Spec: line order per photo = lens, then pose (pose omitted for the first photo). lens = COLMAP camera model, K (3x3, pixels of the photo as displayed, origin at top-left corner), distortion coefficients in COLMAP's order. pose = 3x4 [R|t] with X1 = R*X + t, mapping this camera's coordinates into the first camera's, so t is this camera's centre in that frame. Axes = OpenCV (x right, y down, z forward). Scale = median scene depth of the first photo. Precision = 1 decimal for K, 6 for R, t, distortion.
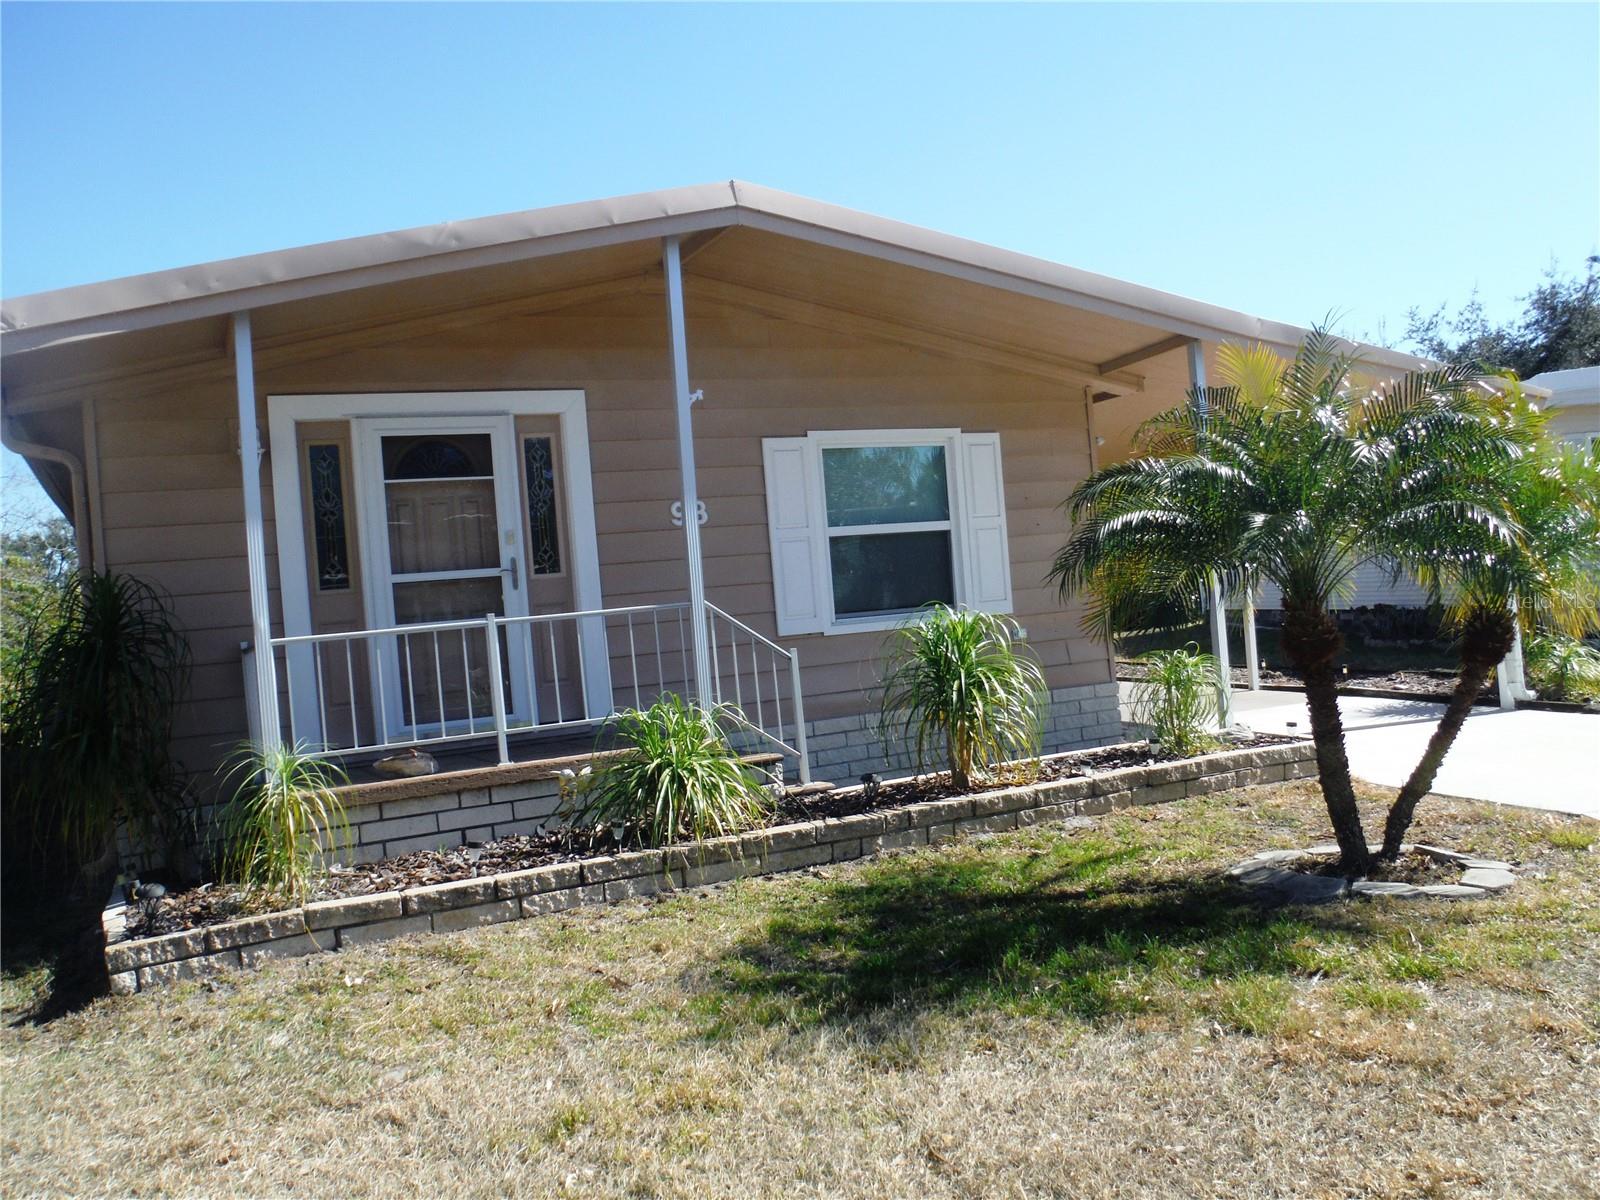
lens RADIAL K [[1369.0, 0, 758.0], [0, 1369.0, 600.9], [0, 0, 1]] dist [-0.067230, 0.000615]
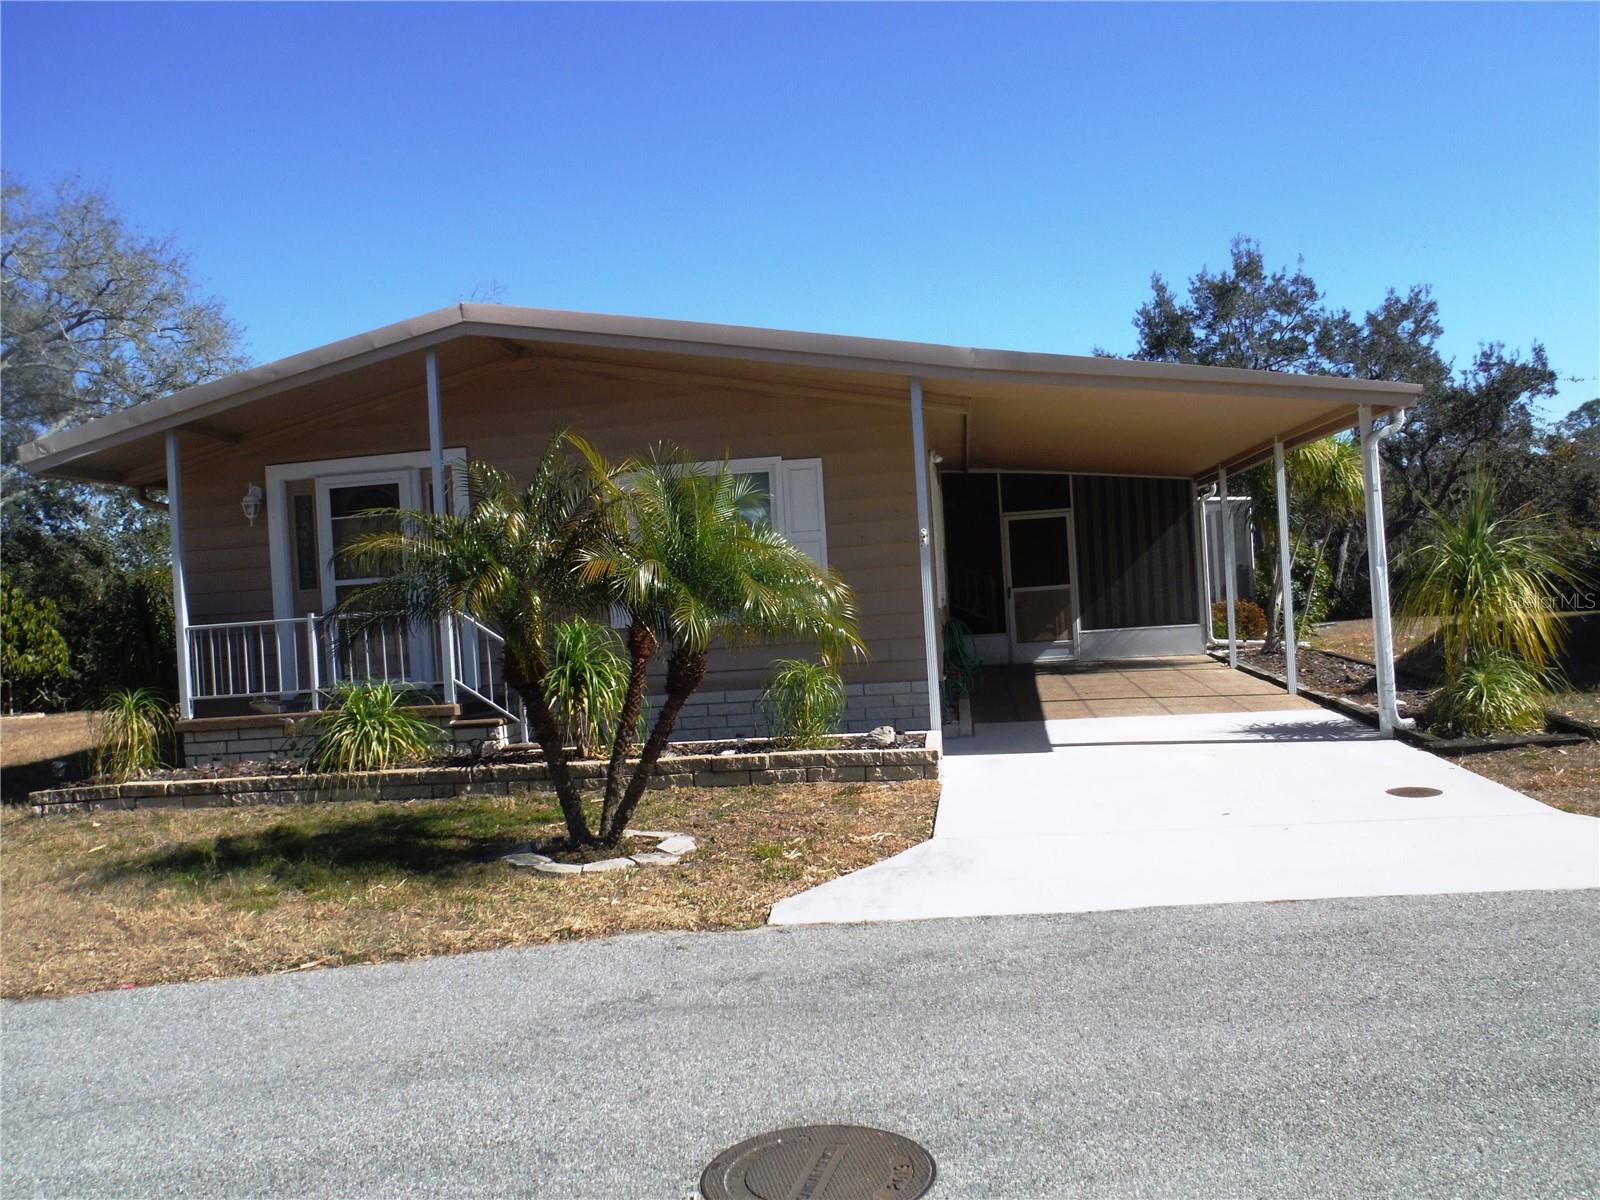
lens RADIAL K [[1369.0, 0, 758.0], [0, 1369.0, 600.9], [0, 0, 1]] dist [-0.067230, 0.000615]
pose [[0.827058, 0.033155, -0.561138, 1.078921], [-0.003624, 0.998553, 0.053660, -0.088652], [0.562105, -0.042346, 0.825981, 0.019230]]
